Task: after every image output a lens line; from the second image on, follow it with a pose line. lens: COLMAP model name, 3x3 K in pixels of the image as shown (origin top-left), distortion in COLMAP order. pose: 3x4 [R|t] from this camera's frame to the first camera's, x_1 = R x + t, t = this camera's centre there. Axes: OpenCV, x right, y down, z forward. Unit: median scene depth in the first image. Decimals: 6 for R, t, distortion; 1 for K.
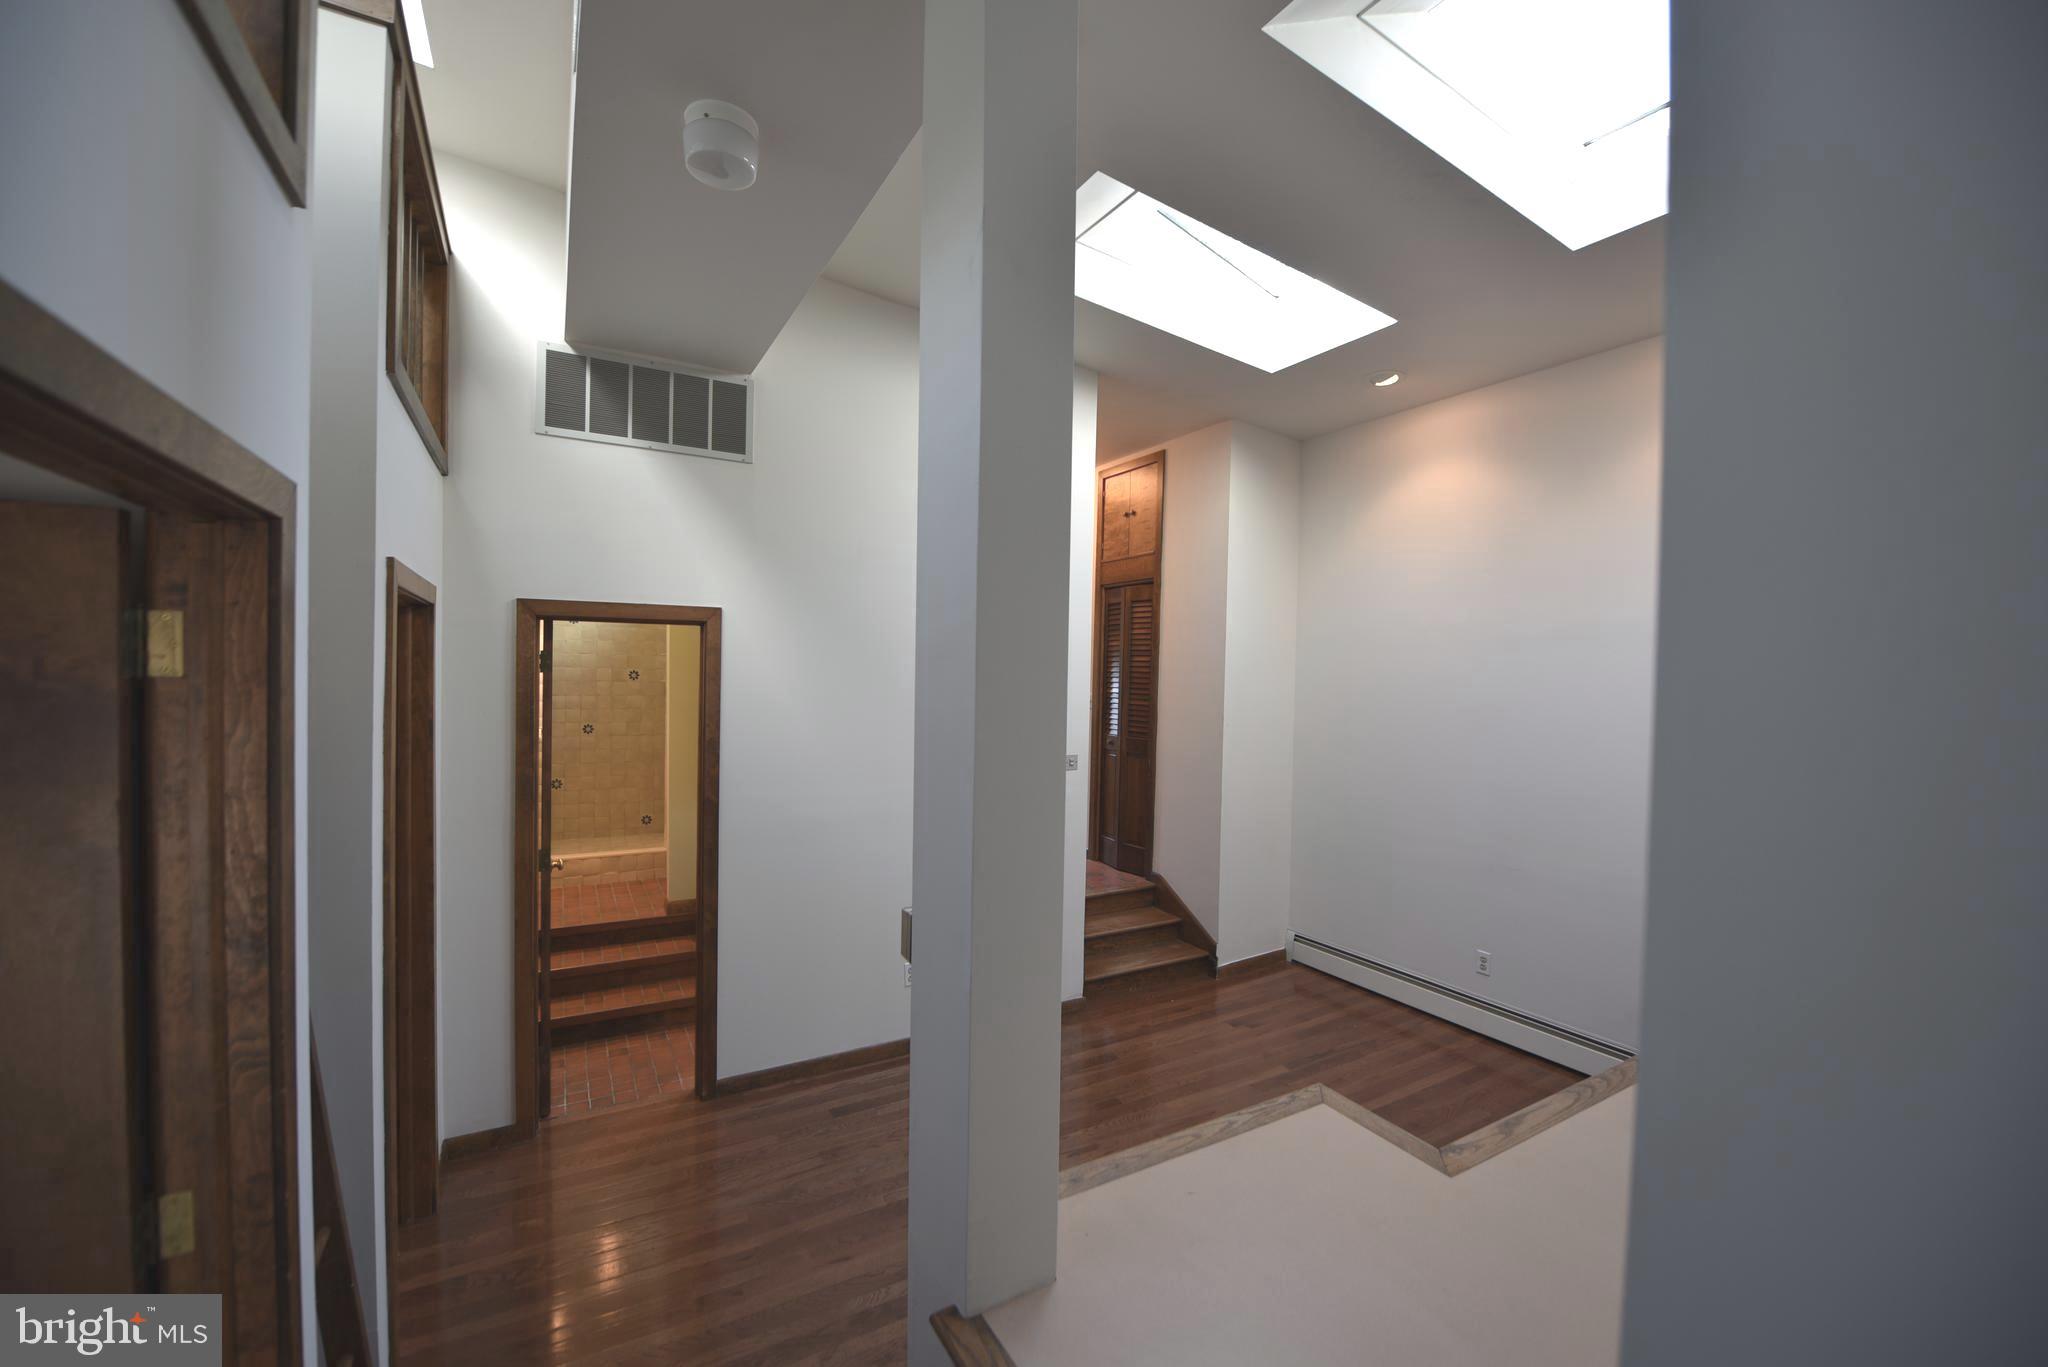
lens RADIAL K [[815.3, 0, 1019.5], [0, 815.3, 688.5], [0, 0, 1]] dist [-0.017634, -0.001769]
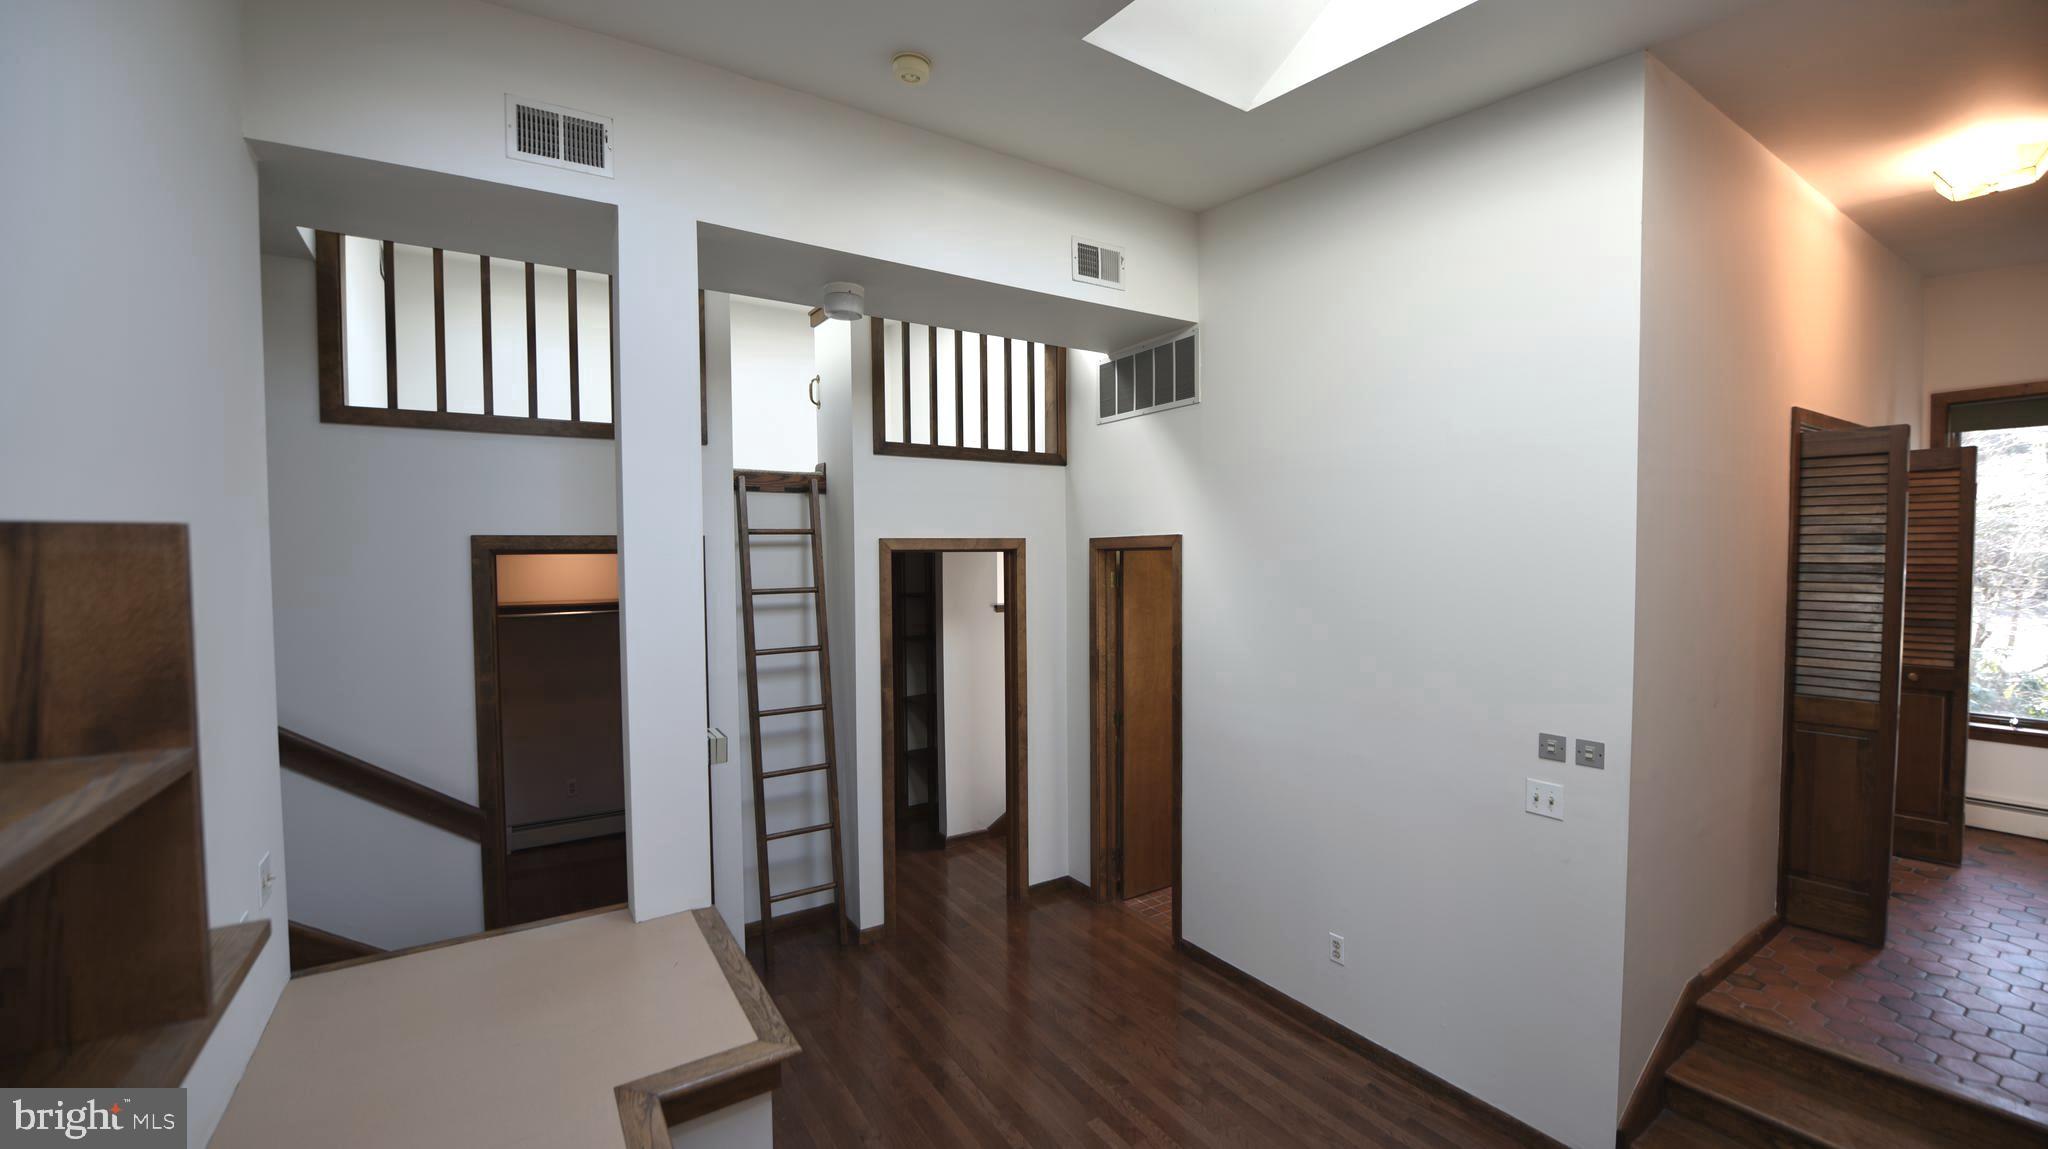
lens RADIAL K [[819.9, 0, 1024.1], [0, 819.9, 576.7], [0, 0, 1]] dist [-0.001991, -0.000079]
pose [[0.051465, 0.008839, -0.998636, 0.841778], [-0.005737, 0.999947, 0.008555, -0.049770], [0.998658, 0.005289, 0.051513, 0.754992]]
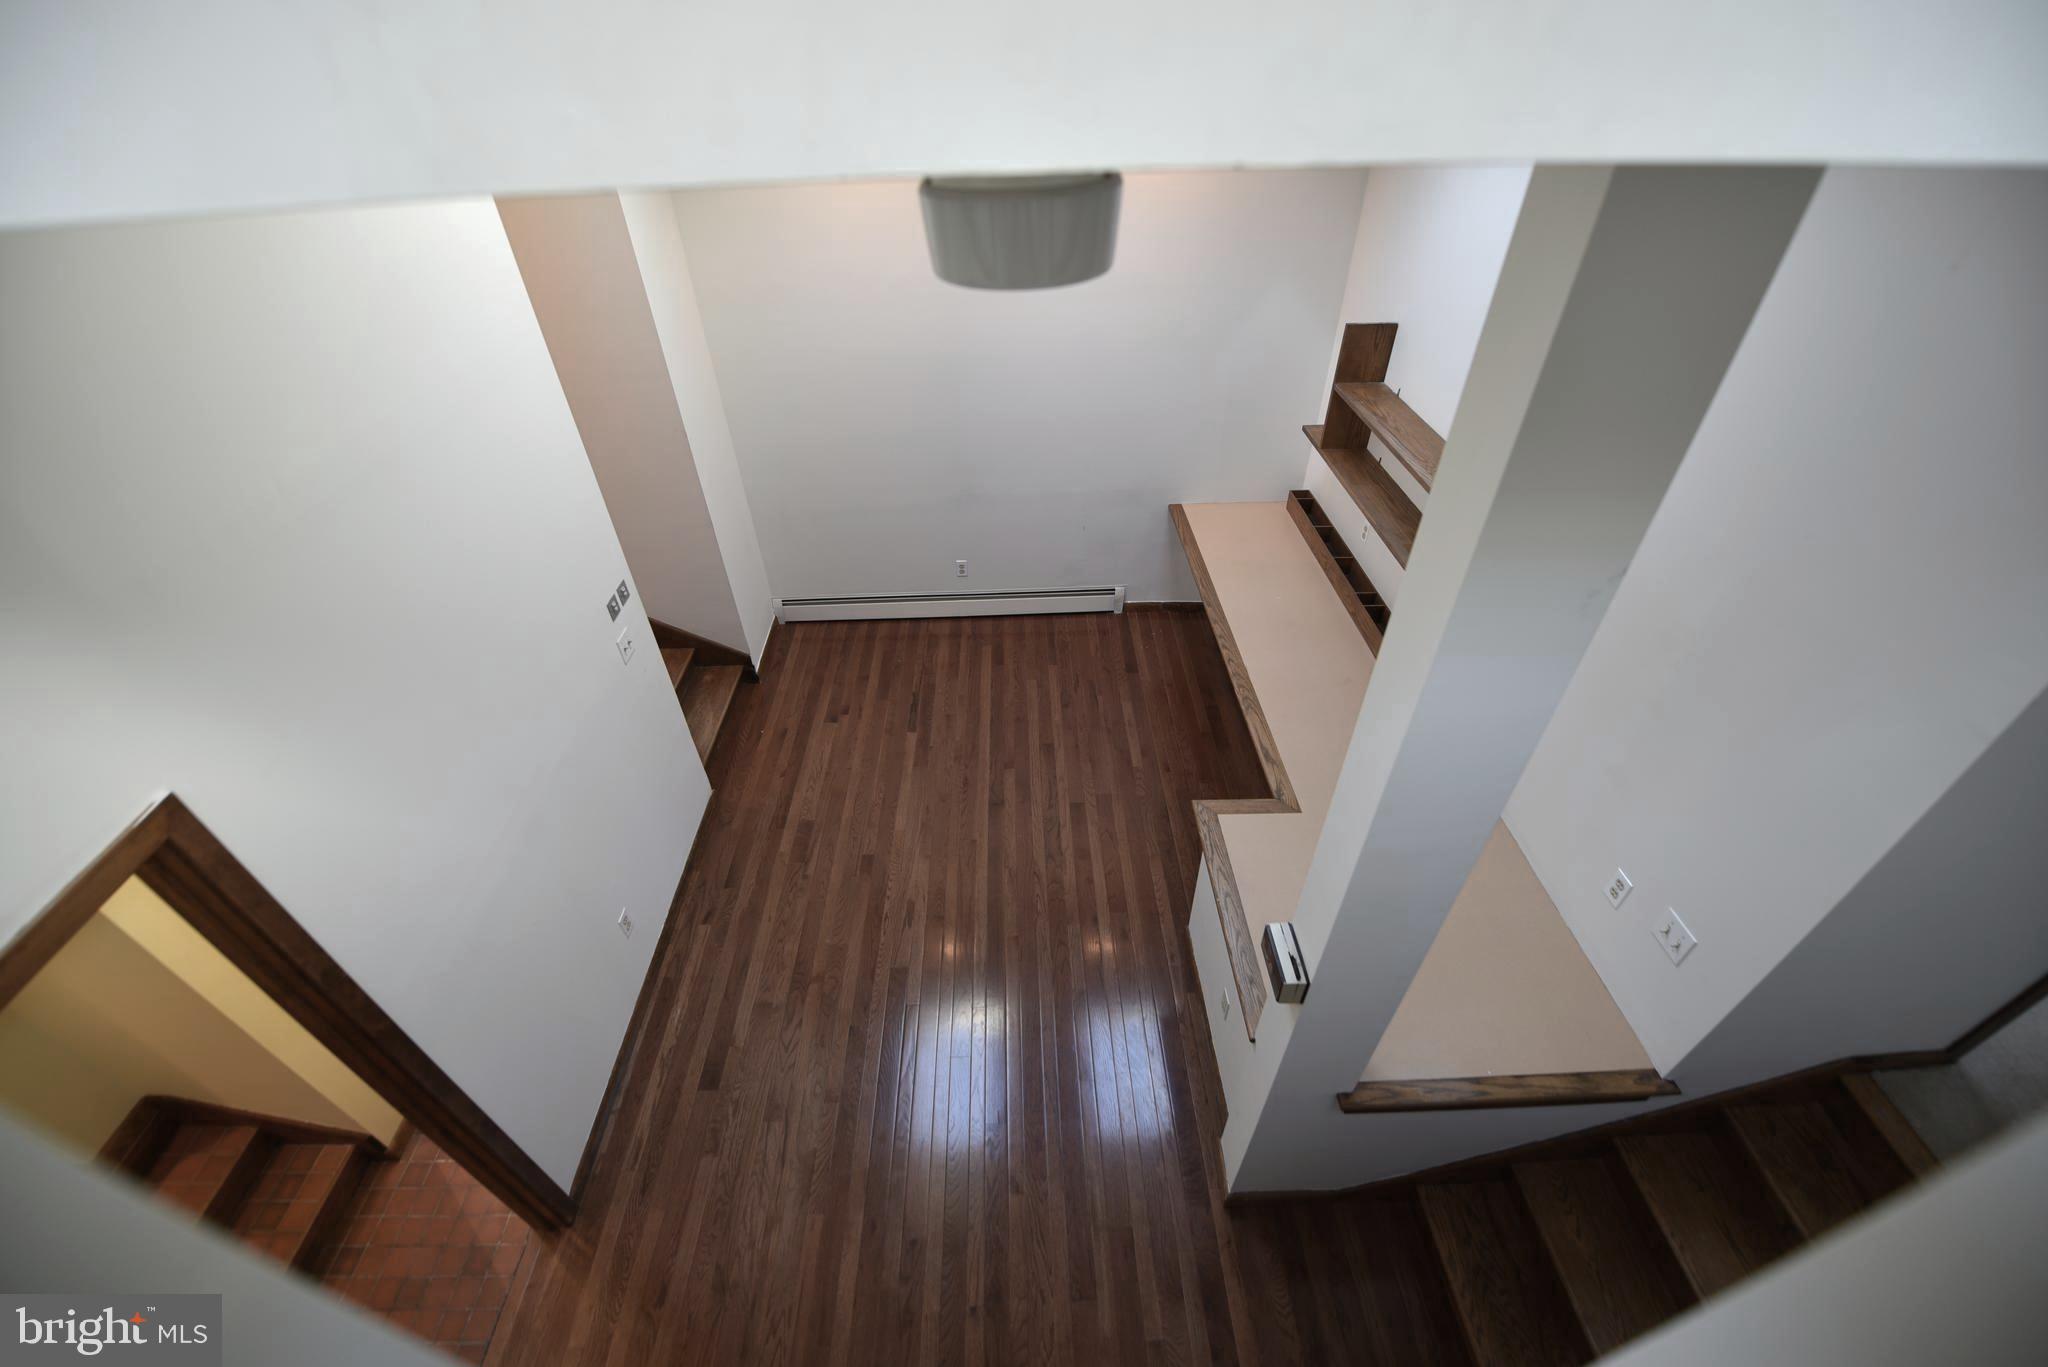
lens RADIAL K [[815.3, 0, 1026.9], [0, 815.3, 681.8], [0, 0, 1]] dist [-0.017634, -0.001769]
pose [[0.473293, -0.576114, 0.666398, -0.419372], [0.039418, 0.769585, 0.637326, -0.422267], [-0.880023, -0.275374, 0.386949, 0.462042]]
